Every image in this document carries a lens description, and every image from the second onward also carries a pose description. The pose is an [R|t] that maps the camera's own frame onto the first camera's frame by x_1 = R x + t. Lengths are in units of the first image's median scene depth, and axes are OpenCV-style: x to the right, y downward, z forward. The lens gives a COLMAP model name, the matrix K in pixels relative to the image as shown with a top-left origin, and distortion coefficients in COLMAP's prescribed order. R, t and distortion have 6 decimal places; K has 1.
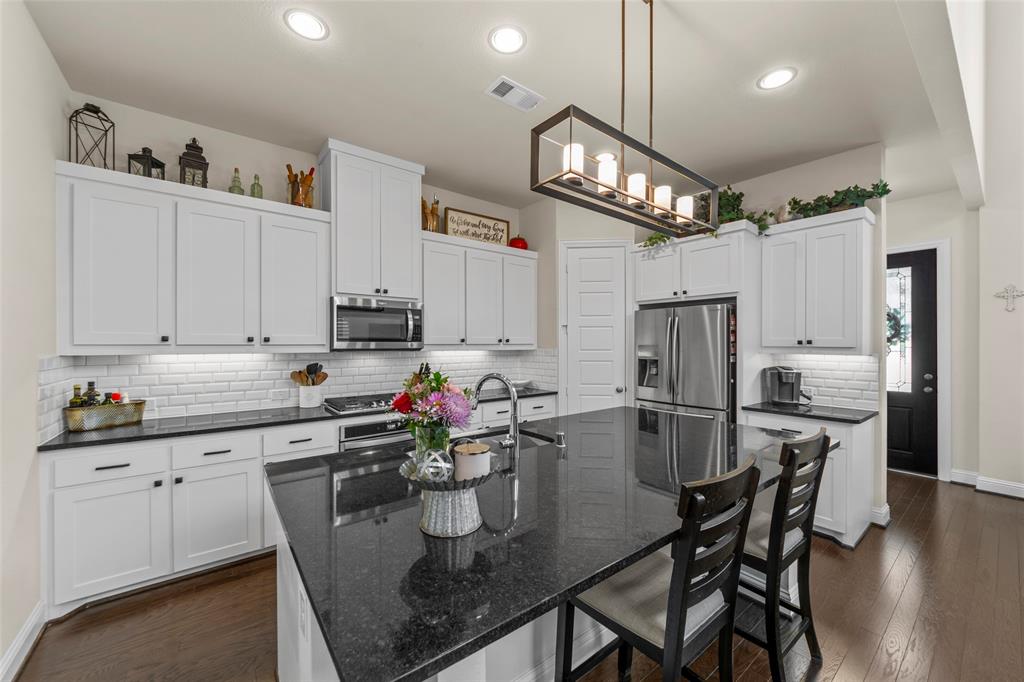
lens RADIAL K [[388.5, 0, 515.5], [0, 388.5, 341.7], [0, 0, 1]] dist [-0.004377, 0.000177]
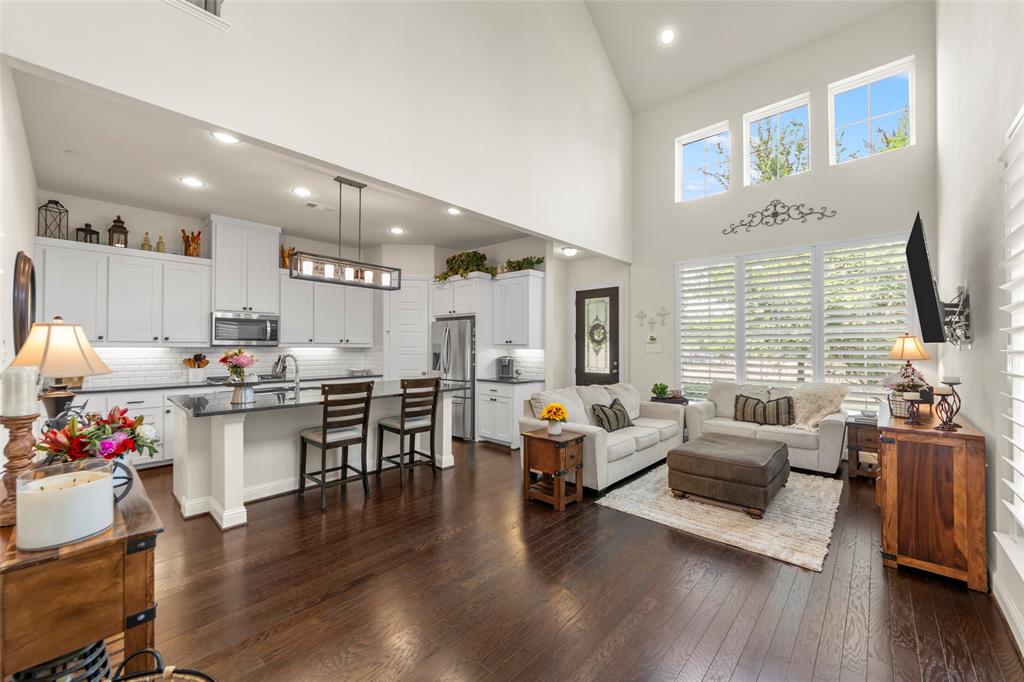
lens RADIAL K [[396.4, 0, 514.0], [0, 396.4, 341.0], [0, 0, 1]] dist [-0.005115, 0.000484]
pose [[0.985851, 0.003954, 0.167577, 0.430859], [-0.001917, 0.999922, -0.012315, 0.018456], [-0.167612, 0.011820, 0.985782, -0.730409]]
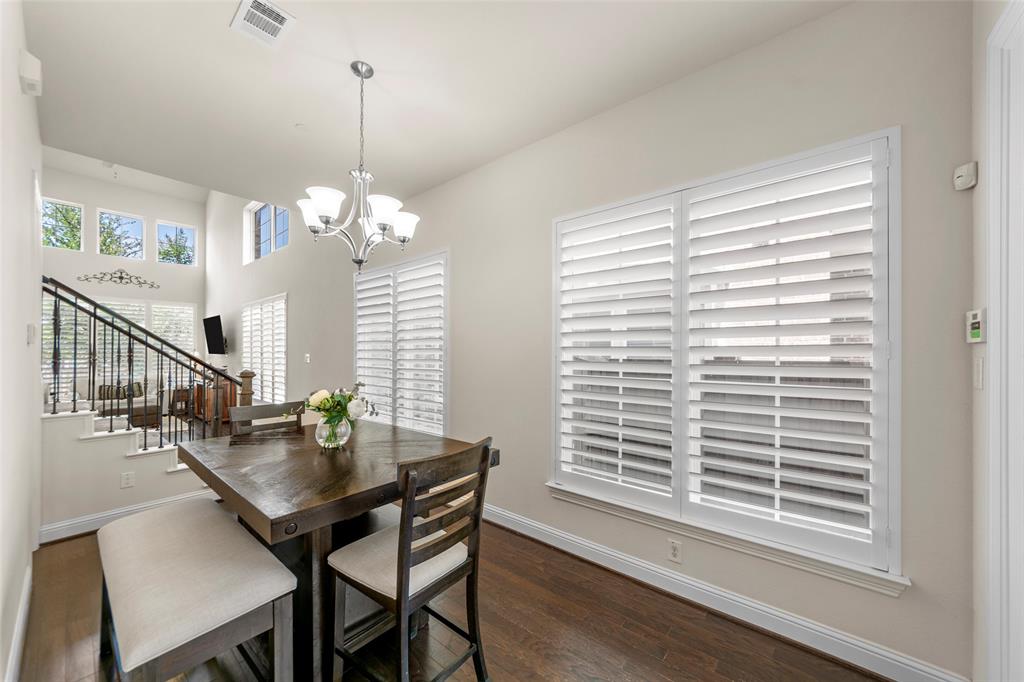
lens RADIAL K [[366.9, 0, 511.6], [0, 366.9, 348.5], [0, 0, 1]] dist [-0.000668, -0.000835]
pose [[-0.212165, 0.017208, 0.977082, -1.255609], [-0.000654, 0.999842, -0.017751, 0.016635], [-0.977234, -0.004406, -0.212120, -1.422859]]
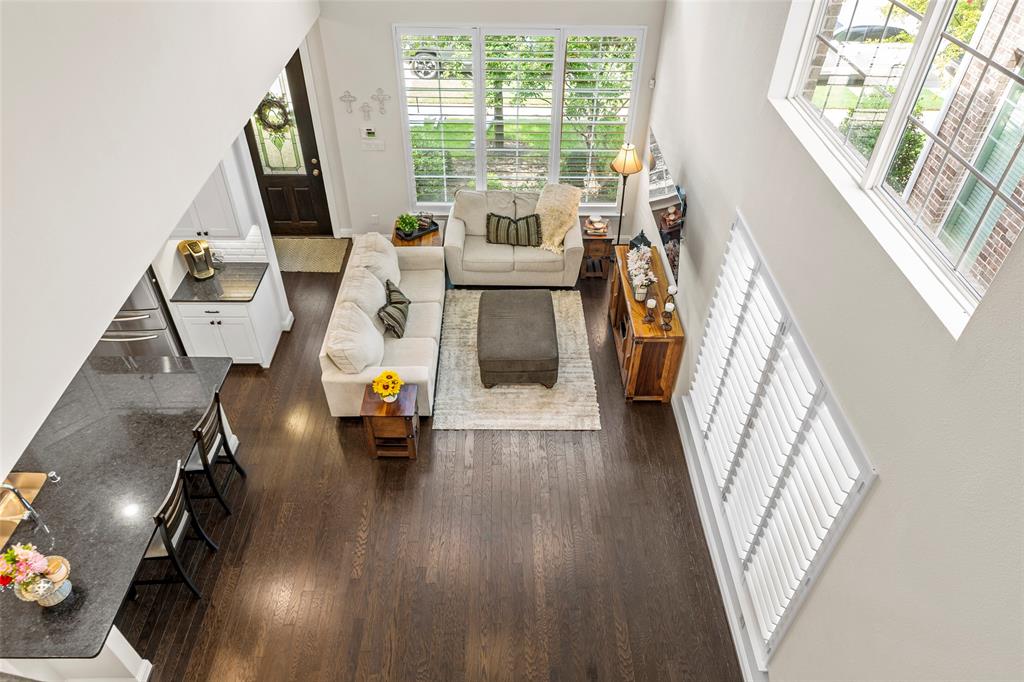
lens RADIAL K [[680.8, 0, 511.4], [0, 680.8, 332.3], [0, 0, 1]] dist [0.001014, 0.001460]
pose [[0.601013, -0.507947, 0.617069, -0.077100], [-0.011230, 0.766627, 0.641994, -0.979785], [-0.799161, -0.392776, 0.455048, -0.676076]]
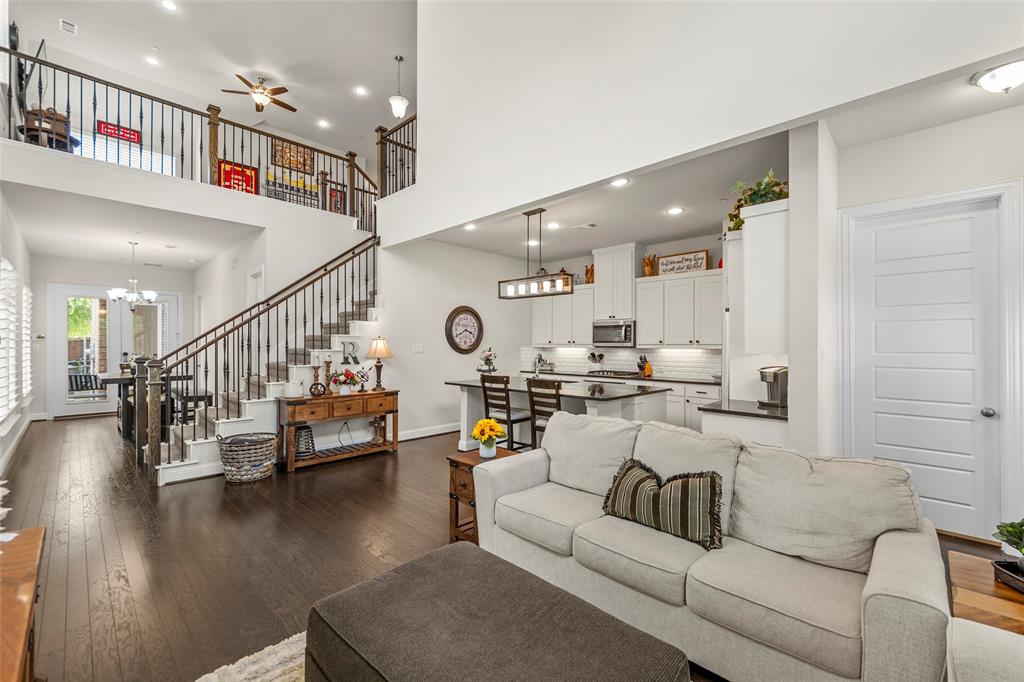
lens RADIAL K [[426.6, 0, 519.3], [0, 426.6, 341.4], [0, 0, 1]] dist [-0.005109, -0.000477]
pose [[0.149078, -0.006789, -0.988802, 1.623619], [-0.000945, 0.999975, -0.007008, 0.009096], [0.988825, 0.001979, 0.149067, 0.208644]]
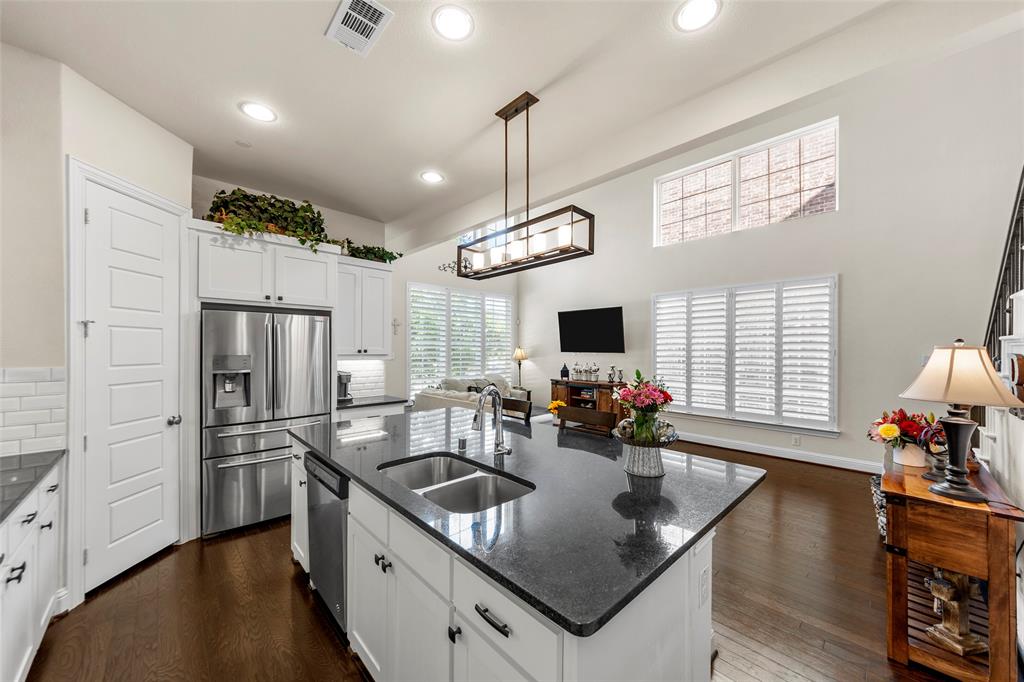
lens RADIAL K [[366.9, 0, 512.8], [0, 366.9, 348.7], [0, 0, 1]] dist [-0.000668, -0.000835]
pose [[-0.098847, 0.000445, 0.995103, -0.528637], [-0.003007, 0.999995, -0.000746, -0.007072], [-0.995098, -0.003066, -0.098845, 0.560366]]
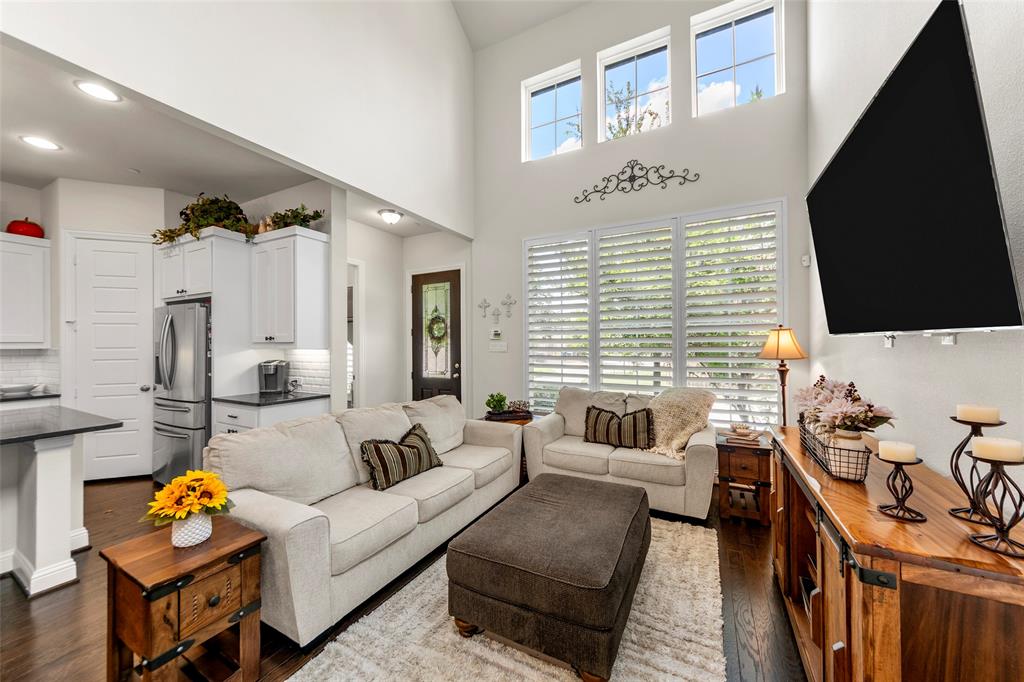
lens RADIAL K [[366.9, 0, 513.9], [0, 366.9, 342.4], [0, 0, 1]] dist [-0.000668, -0.000835]
pose [[0.908052, -0.003502, 0.418843, 0.875173], [0.005863, 0.999973, -0.004349, 0.020471], [-0.418816, 0.006404, 0.908048, -0.267291]]
